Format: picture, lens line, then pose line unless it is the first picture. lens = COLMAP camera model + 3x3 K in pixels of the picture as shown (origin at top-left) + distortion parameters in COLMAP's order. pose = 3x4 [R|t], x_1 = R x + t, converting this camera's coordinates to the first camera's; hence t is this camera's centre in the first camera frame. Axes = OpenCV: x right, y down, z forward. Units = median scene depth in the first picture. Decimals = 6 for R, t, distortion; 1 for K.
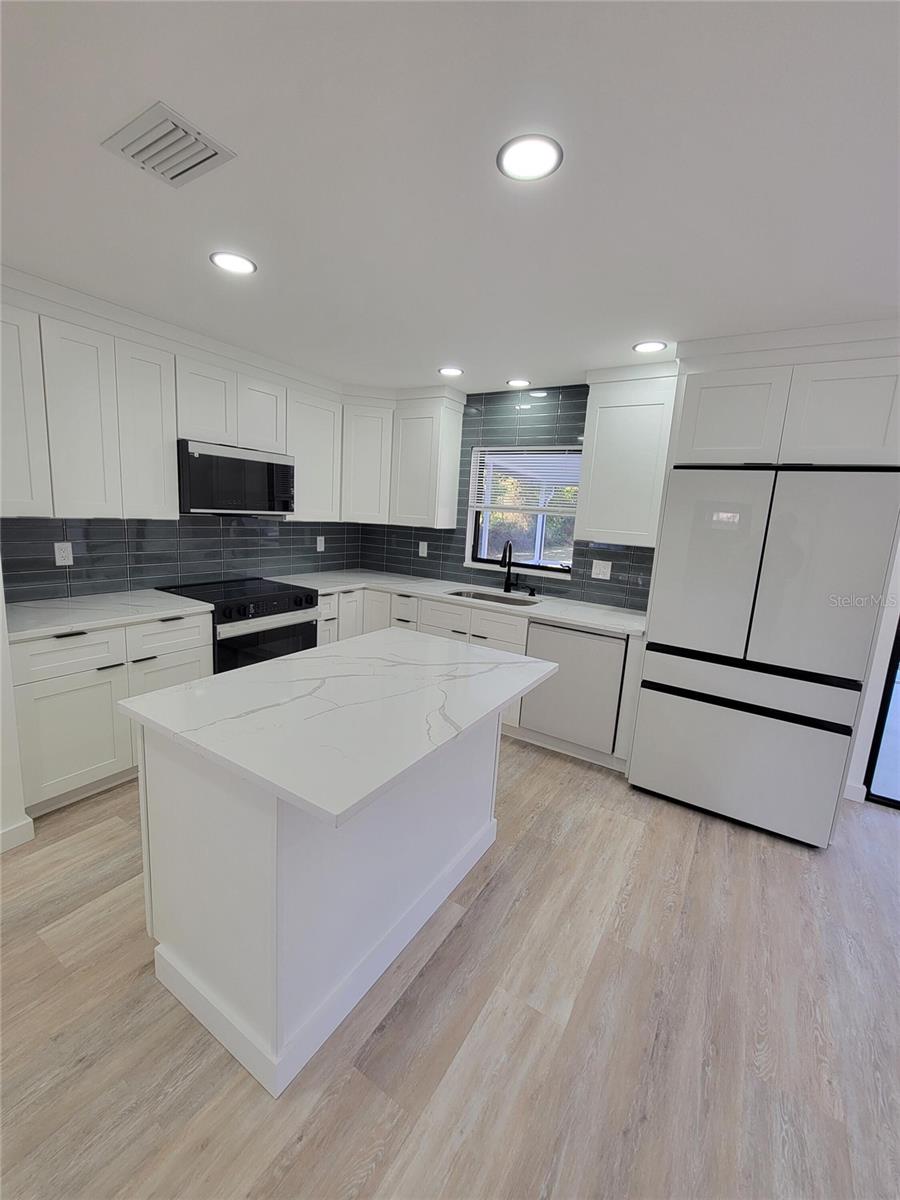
lens RADIAL K [[495.1, 0, 442.6], [0, 495.1, 590.3], [0, 0, 1]] dist [0.009499, -0.005198]
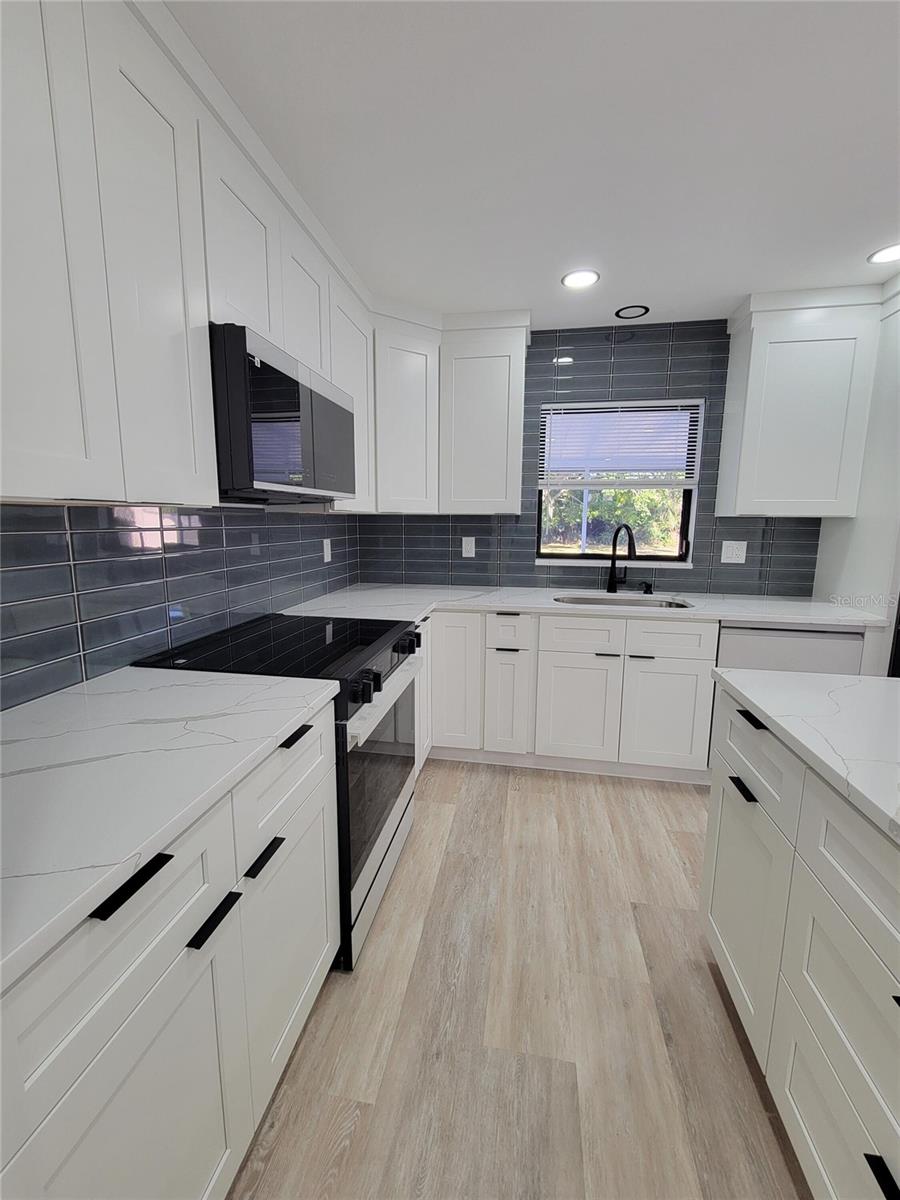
lens RADIAL K [[495.1, 0, 444.5], [0, 495.1, 592.1], [0, 0, 1]] dist [0.009499, -0.005198]
pose [[0.920778, -0.106897, 0.375153, -0.598599], [0.108213, 0.993971, 0.017626, -0.058487], [-0.374776, 0.024367, 0.926795, 0.583658]]
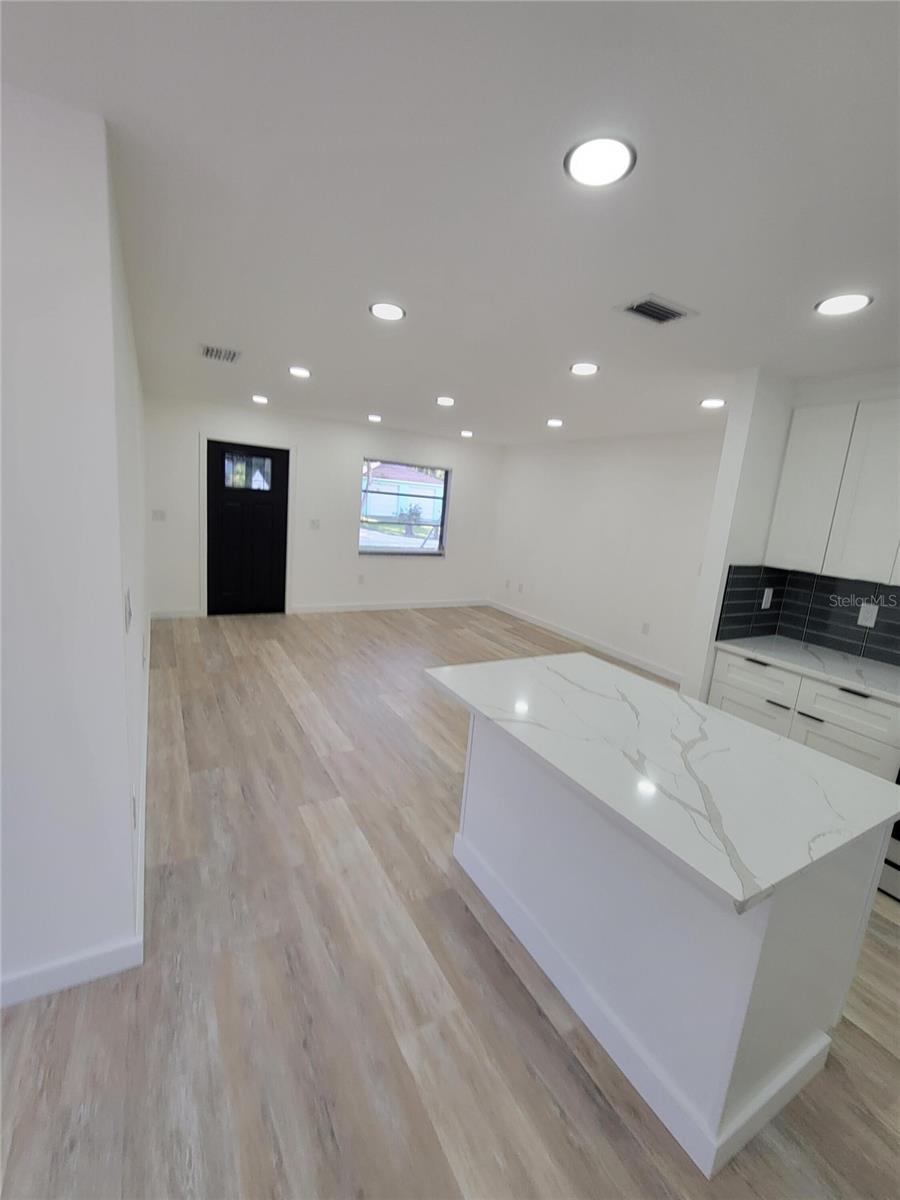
lens RADIAL K [[495.1, 0, 447.1], [0, 495.1, 593.4], [0, 0, 1]] dist [0.009499, -0.005198]
pose [[-0.454862, 0.070056, -0.887802, 0.604091], [-0.254699, 0.945027, 0.205066, -0.113726], [0.853363, 0.319399, -0.412014, 0.717028]]
